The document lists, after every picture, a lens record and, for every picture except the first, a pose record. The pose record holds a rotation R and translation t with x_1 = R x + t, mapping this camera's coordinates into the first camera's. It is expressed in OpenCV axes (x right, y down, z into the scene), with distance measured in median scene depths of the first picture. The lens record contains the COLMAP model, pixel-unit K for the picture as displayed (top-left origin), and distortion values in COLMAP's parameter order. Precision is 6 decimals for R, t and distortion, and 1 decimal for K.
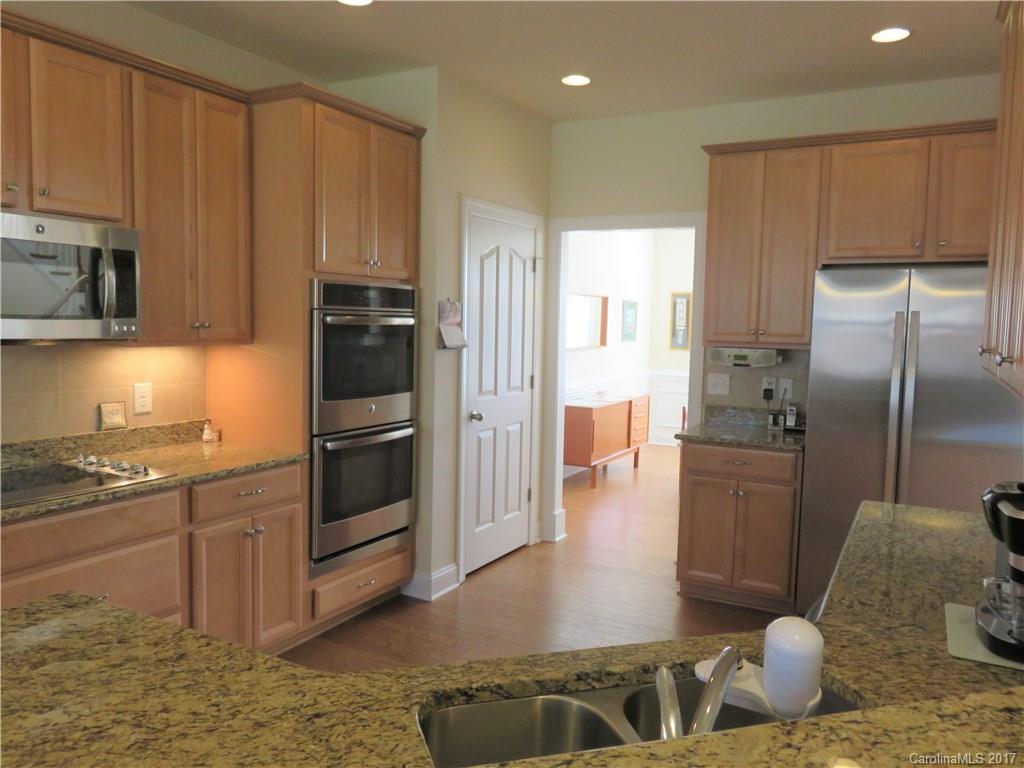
lens RADIAL K [[803.4, 0, 540.2], [0, 803.4, 383.3], [0, 0, 1]] dist [-0.004637, -0.003910]
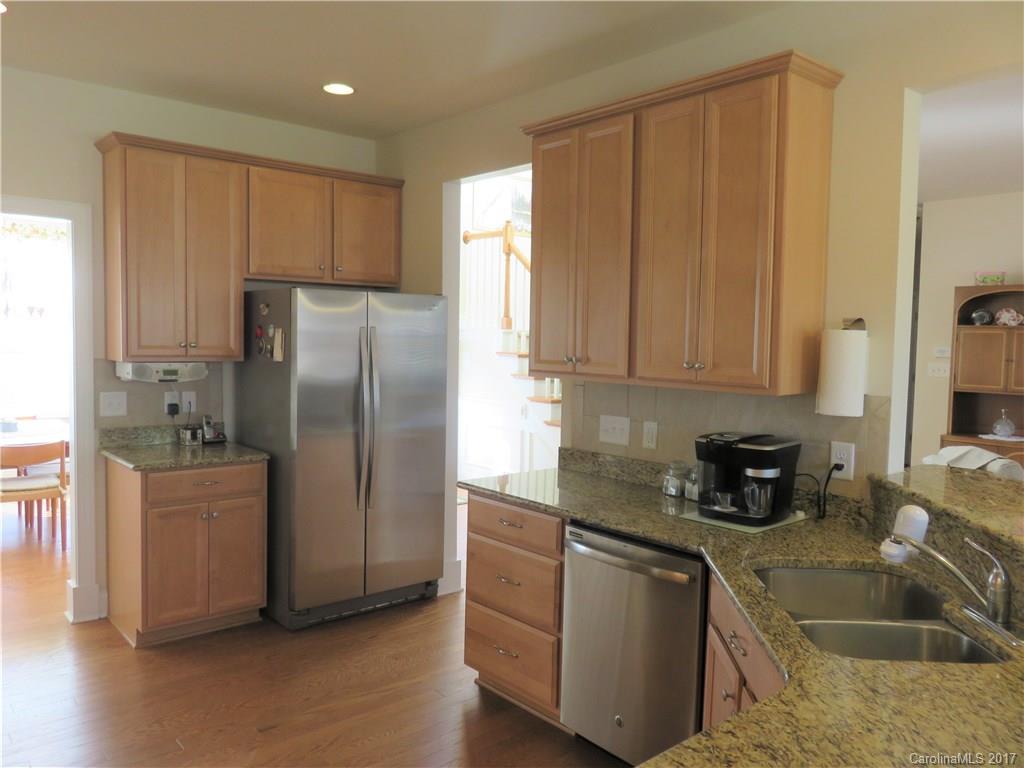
lens RADIAL K [[773.0, 0, 504.9], [0, 773.0, 381.0], [0, 0, 1]] dist [-0.002934, -0.003595]
pose [[0.334379, -0.069043, 0.939906, -0.464326], [0.060680, 0.996821, 0.051637, -0.045467], [-0.940483, 0.039767, 0.337505, 0.336666]]
